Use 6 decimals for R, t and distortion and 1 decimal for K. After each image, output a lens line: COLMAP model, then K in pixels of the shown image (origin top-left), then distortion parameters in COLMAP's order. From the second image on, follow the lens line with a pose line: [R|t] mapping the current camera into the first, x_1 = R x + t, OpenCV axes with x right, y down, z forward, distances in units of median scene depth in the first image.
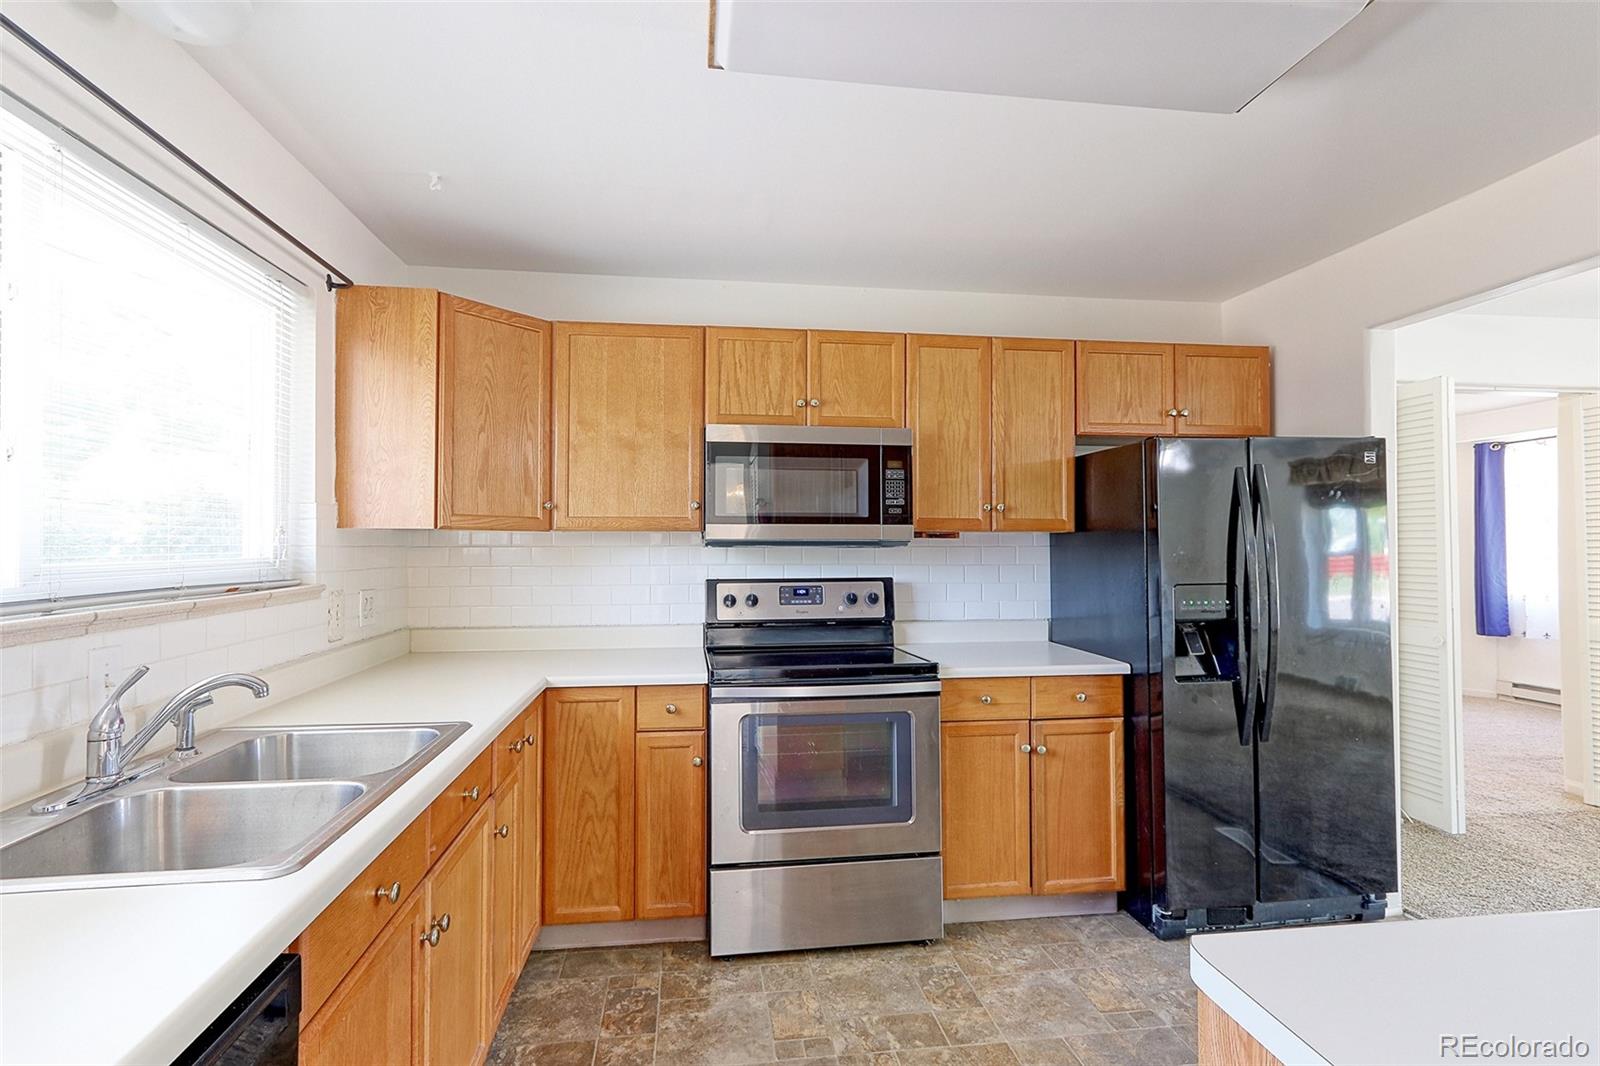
lens RADIAL K [[738.6, 0, 800.8], [0, 738.6, 533.9], [0, 0, 1]] dist [0.003397, 0.001867]
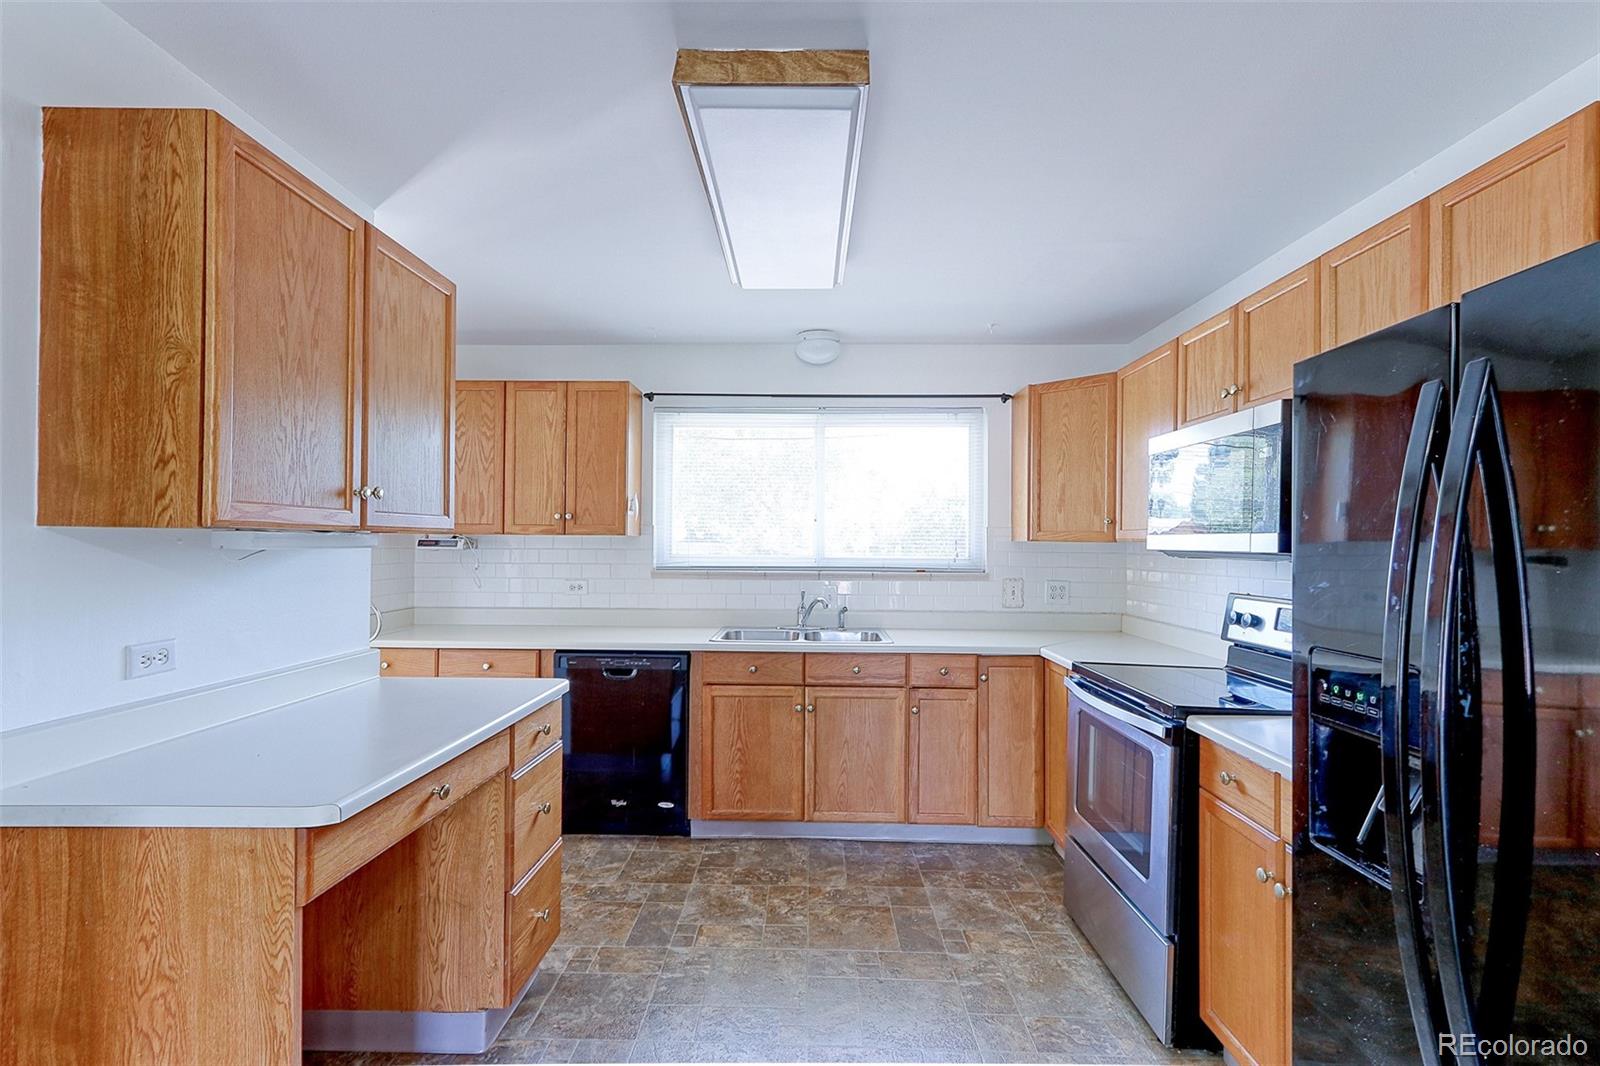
lens RADIAL K [[738.6, 0, 810.7], [0, 738.6, 530.5], [0, 0, 1]] dist [0.003397, 0.001867]
pose [[-0.131086, -0.013629, -0.991277, 1.030401], [0.007658, 0.999862, -0.014760, -0.008800], [0.991341, -0.009526, -0.130963, 0.711911]]
